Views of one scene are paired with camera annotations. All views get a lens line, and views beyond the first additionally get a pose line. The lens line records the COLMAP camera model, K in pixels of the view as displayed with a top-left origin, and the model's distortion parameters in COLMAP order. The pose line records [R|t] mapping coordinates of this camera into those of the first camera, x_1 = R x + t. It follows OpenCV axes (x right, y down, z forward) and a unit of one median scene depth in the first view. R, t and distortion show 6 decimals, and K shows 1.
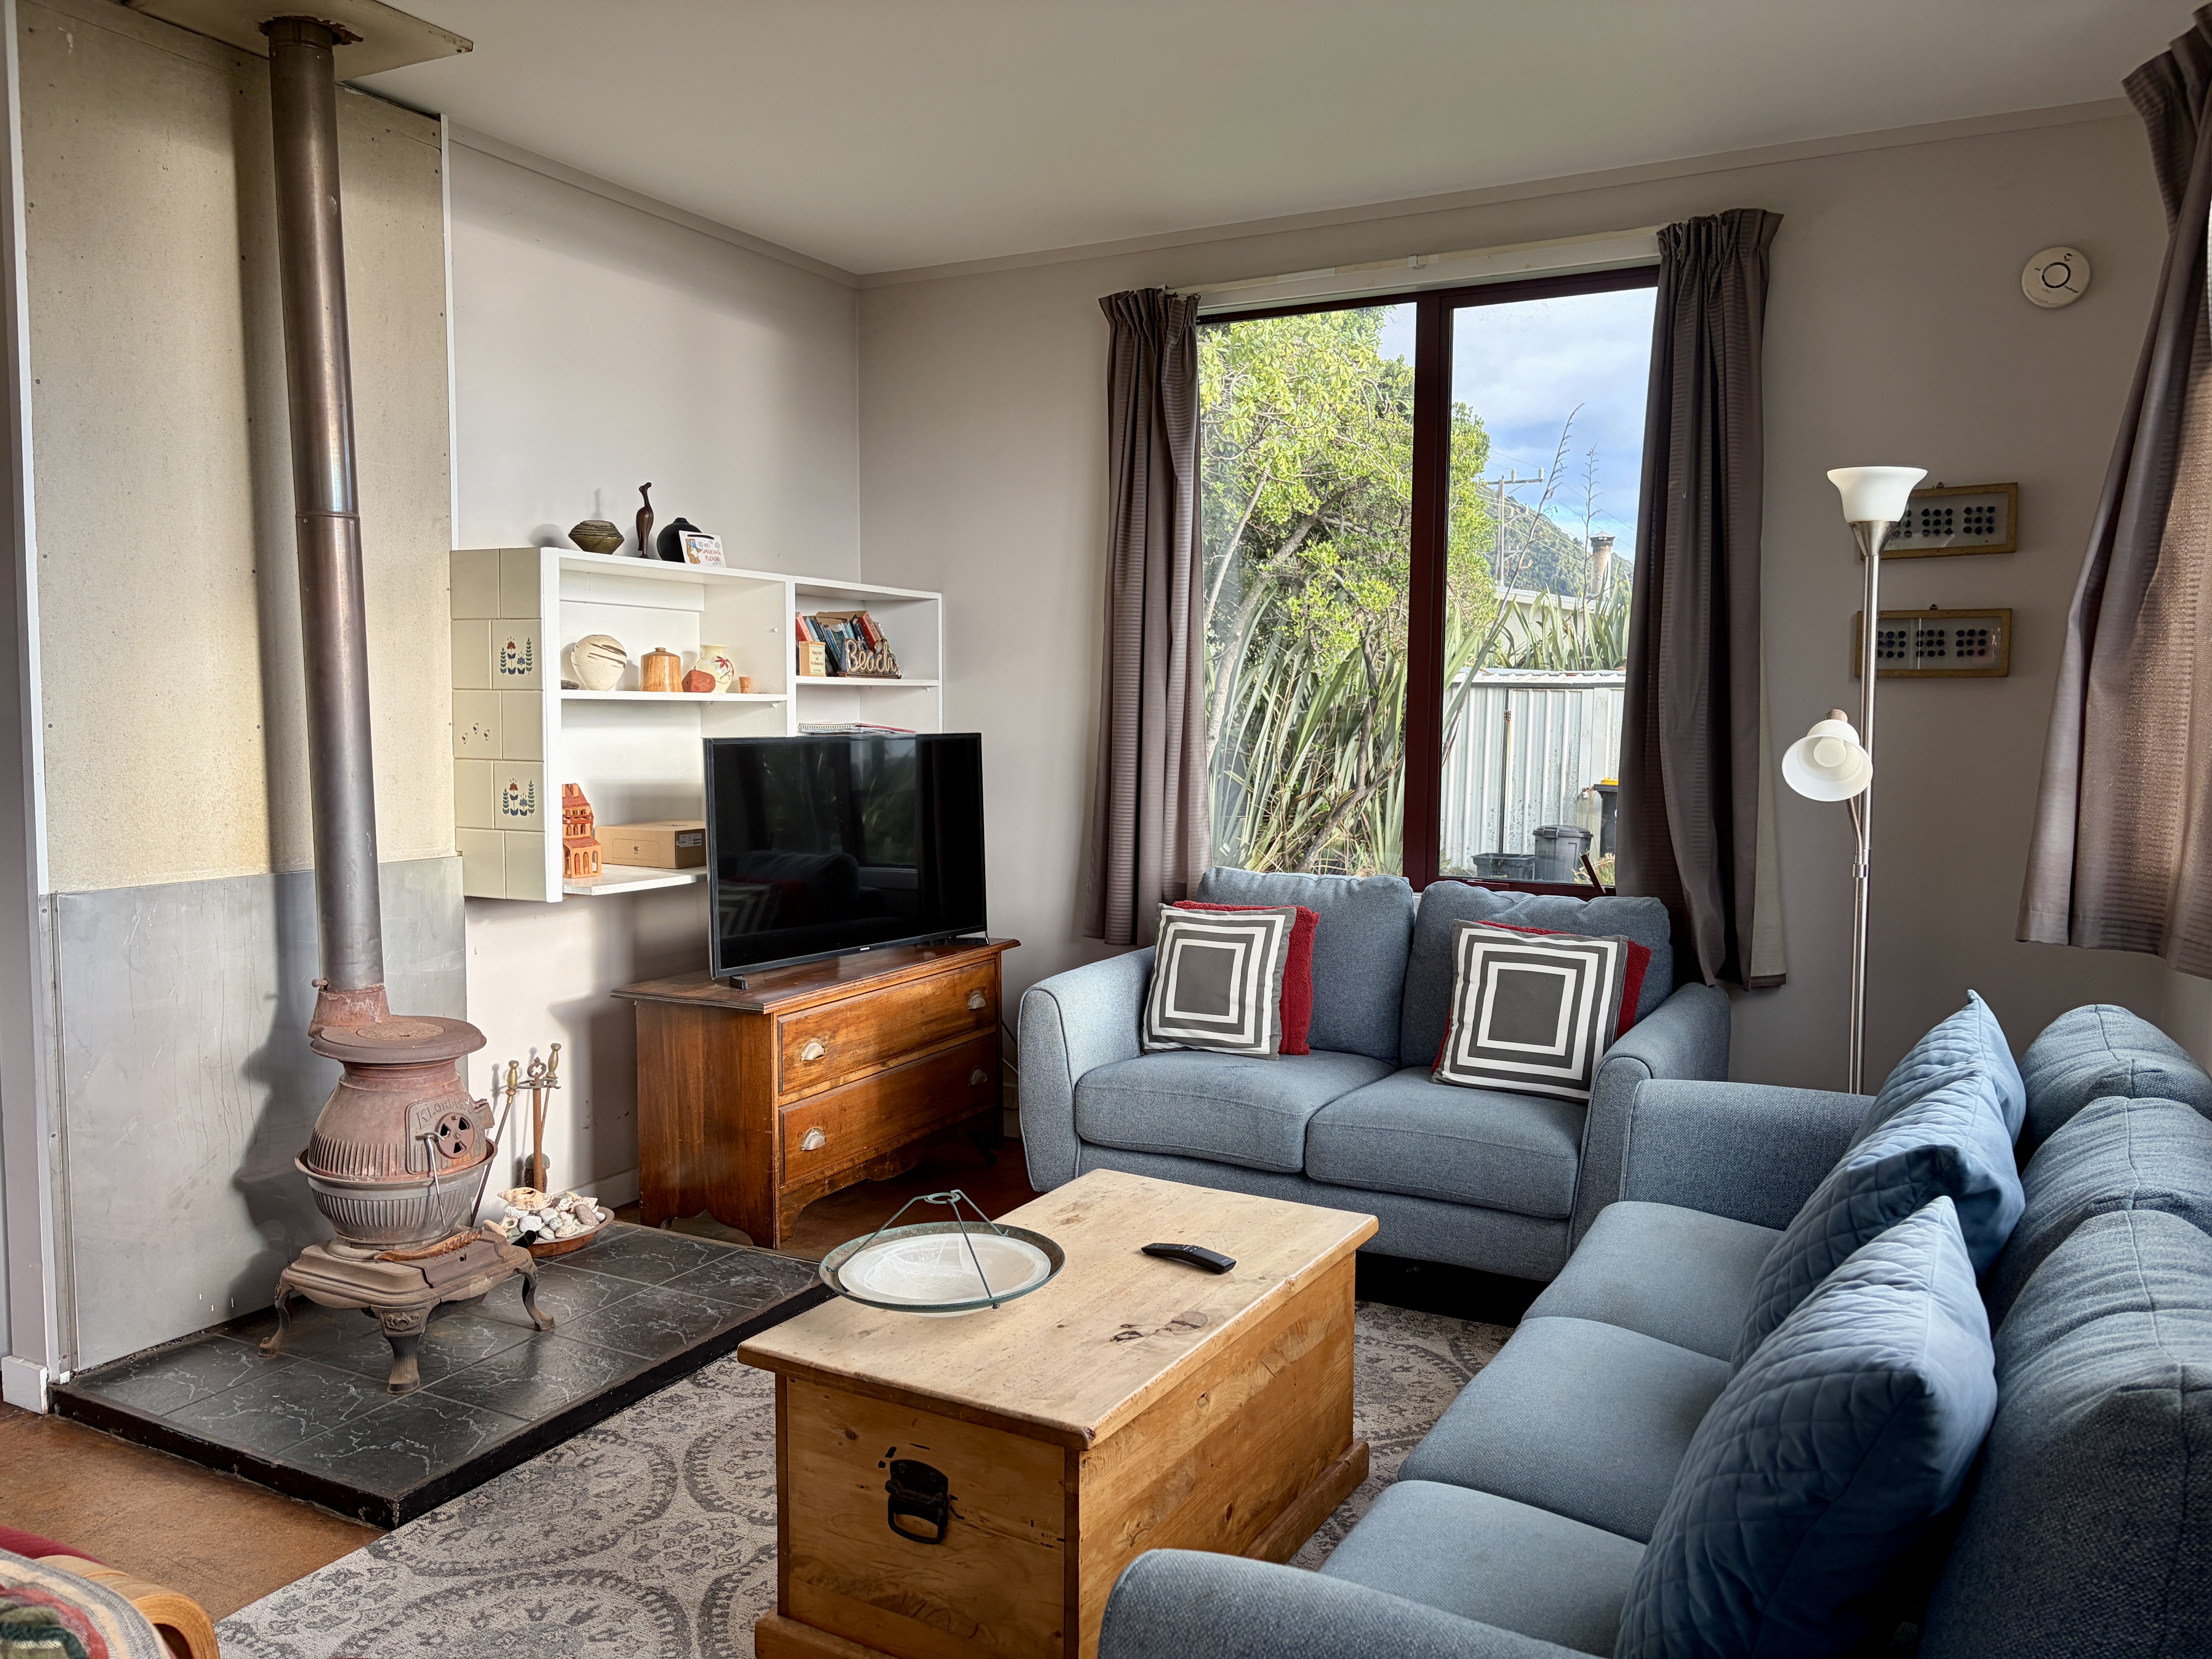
lens RADIAL K [[1686.4, 0, 1105.8], [0, 1686.4, 827.3], [0, 0, 1]] dist [0.025272, -0.010912]
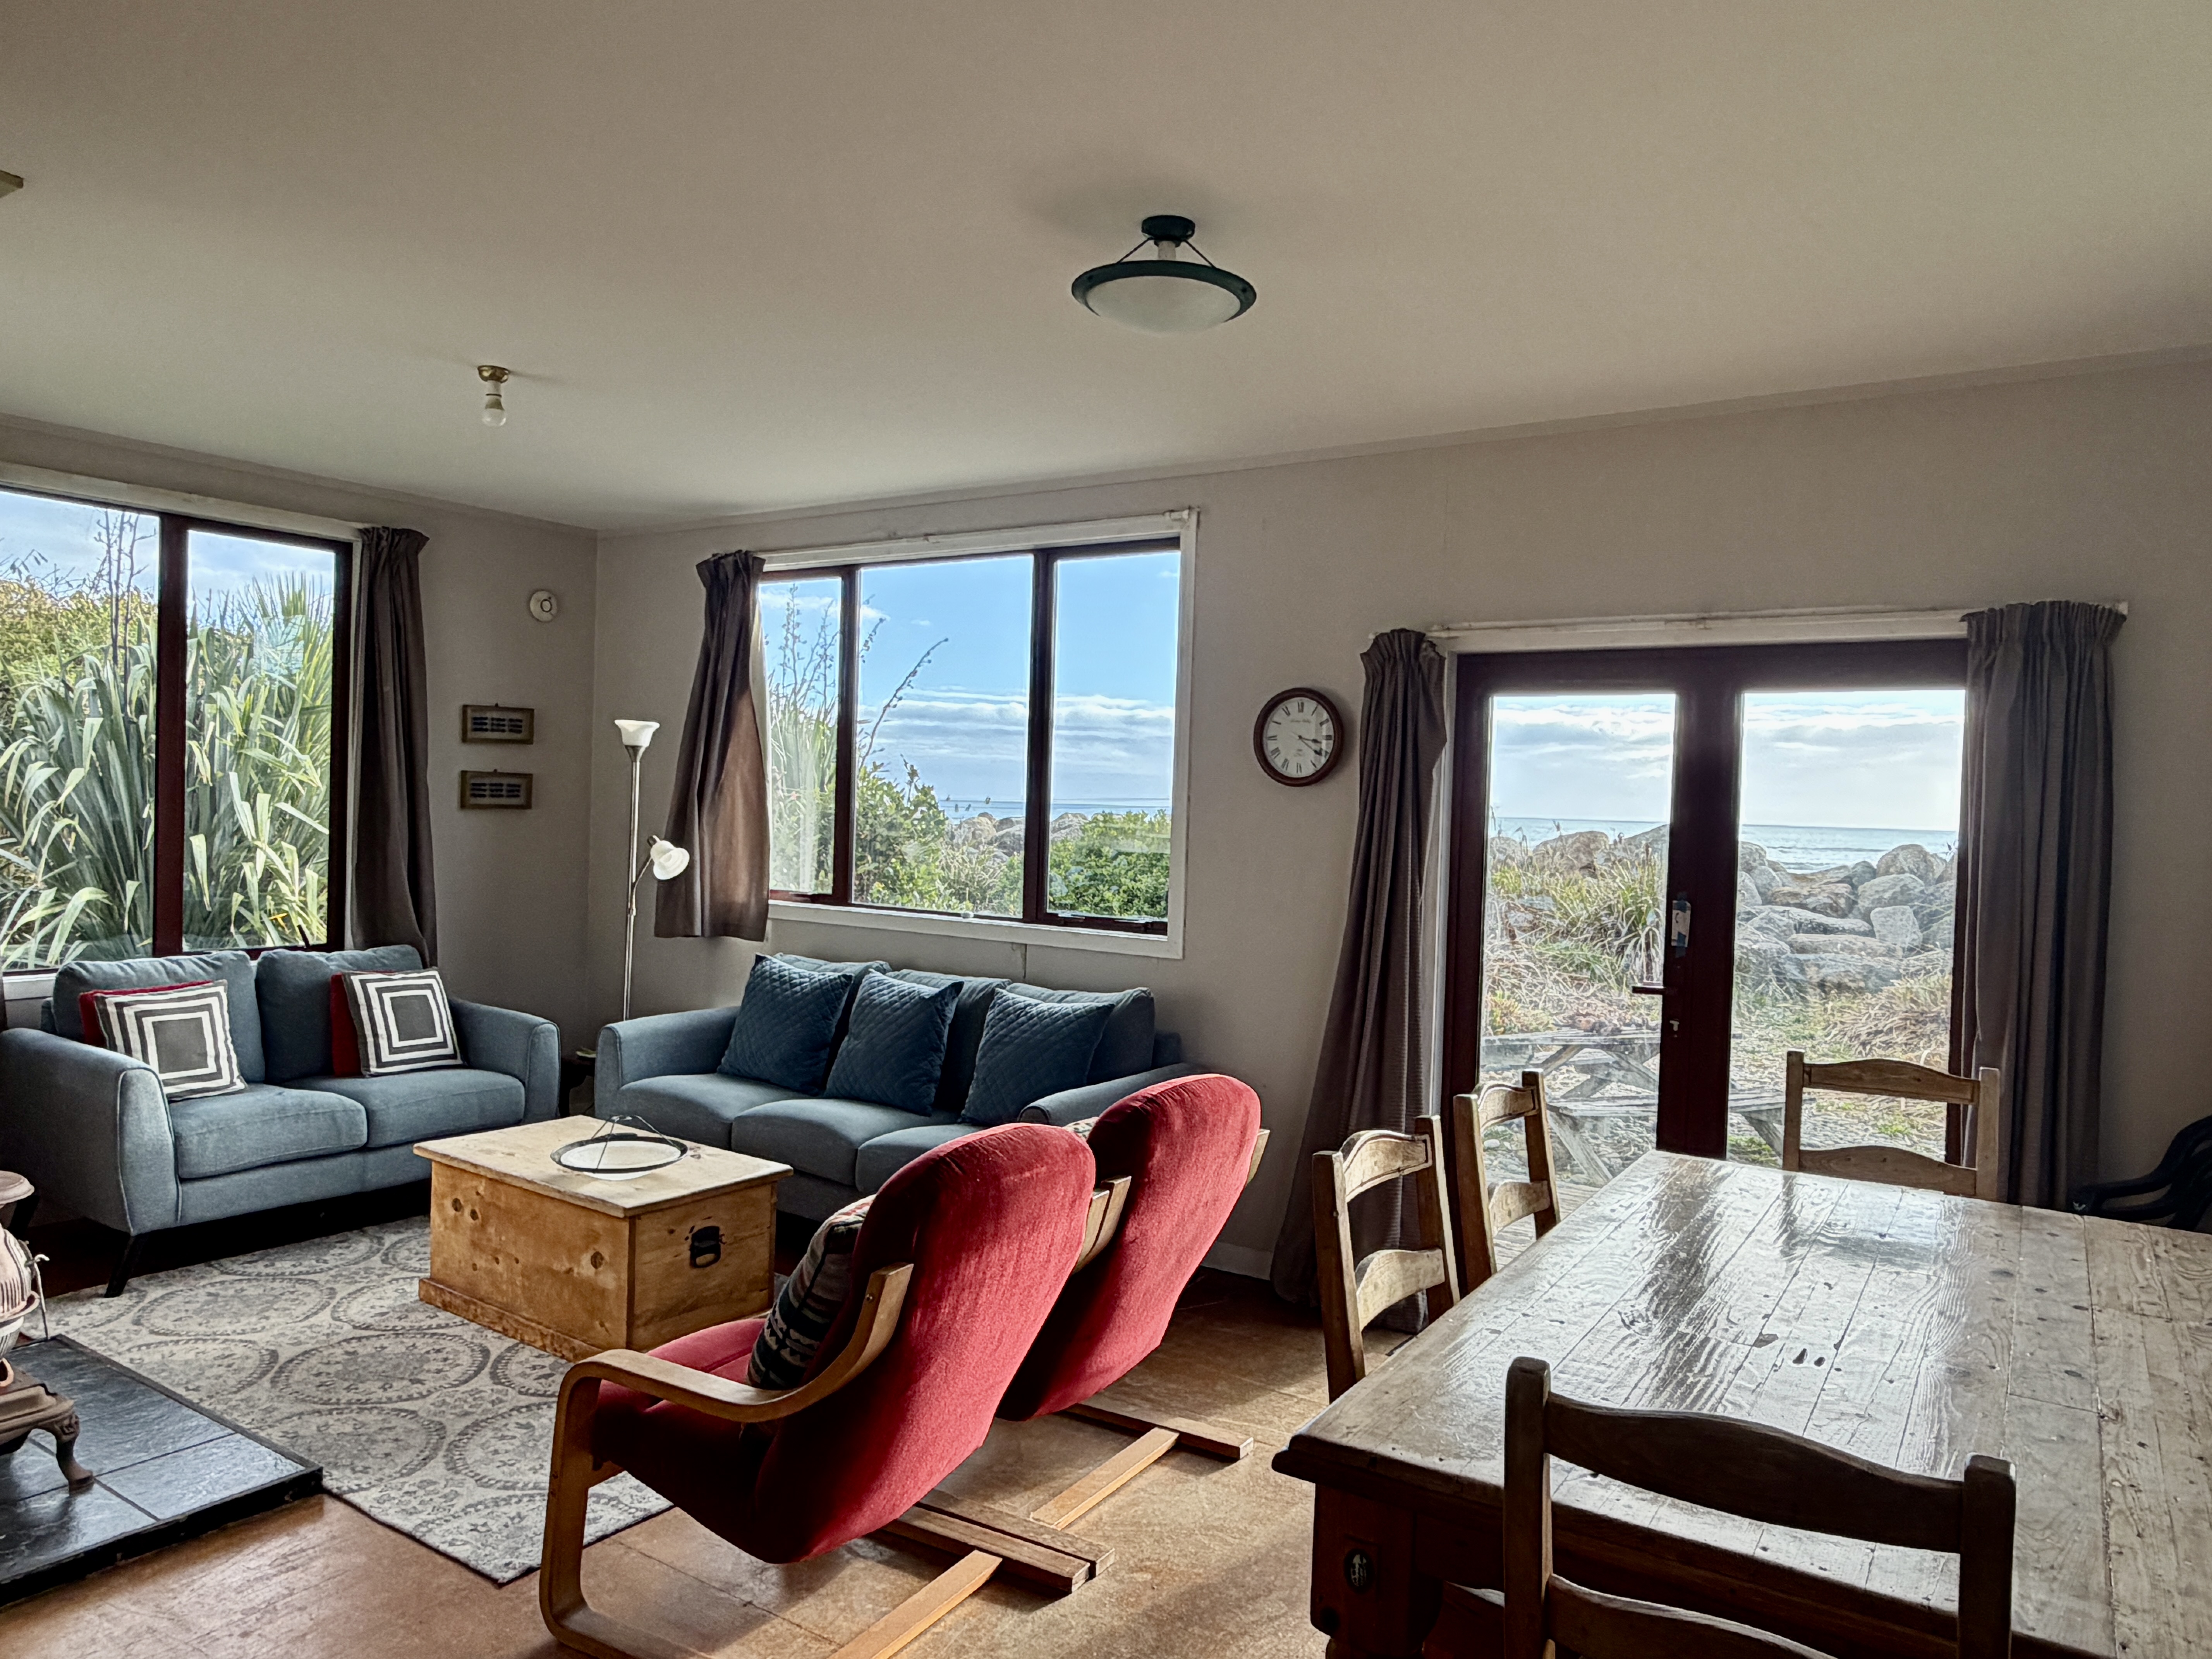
lens RADIAL K [[1491.2, 0, 1106.4], [0, 1491.2, 834.1], [0, 0, 1]] dist [-0.001743, 0.000219]
pose [[0.111190, -0.024357, 0.993501, -1.066792], [0.048591, 0.998637, 0.019044, -0.062163], [-0.992611, 0.046158, 0.112222, 0.175854]]
